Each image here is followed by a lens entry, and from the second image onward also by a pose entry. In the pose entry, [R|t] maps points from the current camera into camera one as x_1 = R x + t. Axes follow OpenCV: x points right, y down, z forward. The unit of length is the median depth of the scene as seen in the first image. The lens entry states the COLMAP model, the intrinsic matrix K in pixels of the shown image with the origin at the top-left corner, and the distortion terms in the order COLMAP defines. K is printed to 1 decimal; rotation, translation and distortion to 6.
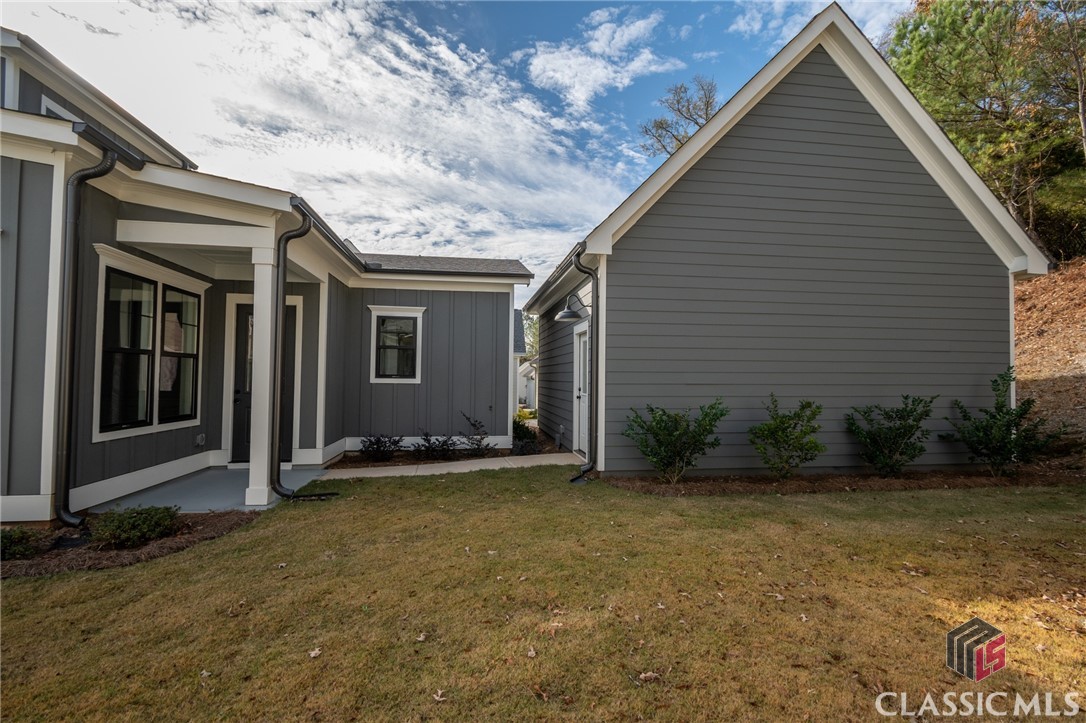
lens RADIAL K [[494.4, 0, 544.9], [0, 494.4, 363.5], [0, 0, 1]] dist [0.007670, -0.004240]
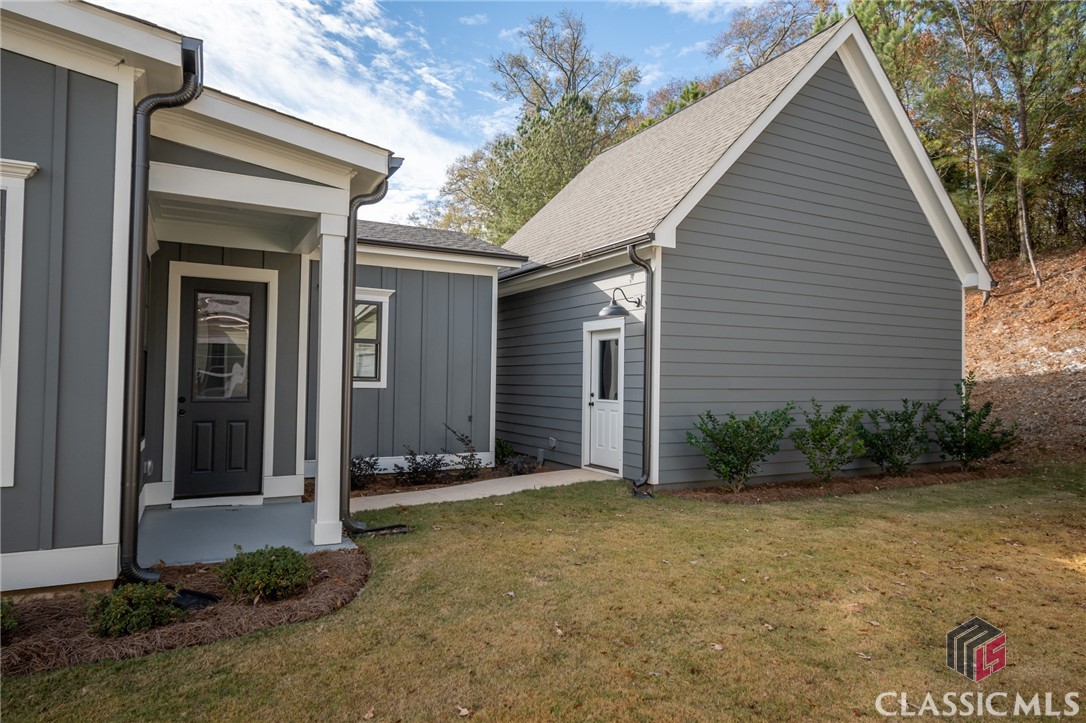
lens RADIAL K [[658.0, 0, 543.8], [0, 658.0, 362.2], [0, 0, 1]] dist [0.000401, 0.000957]
pose [[0.941334, 0.013269, 0.337214, -0.478449], [-0.014194, 0.999899, 0.000278, -0.004610], [-0.337177, -0.005048, 0.941428, -0.067837]]
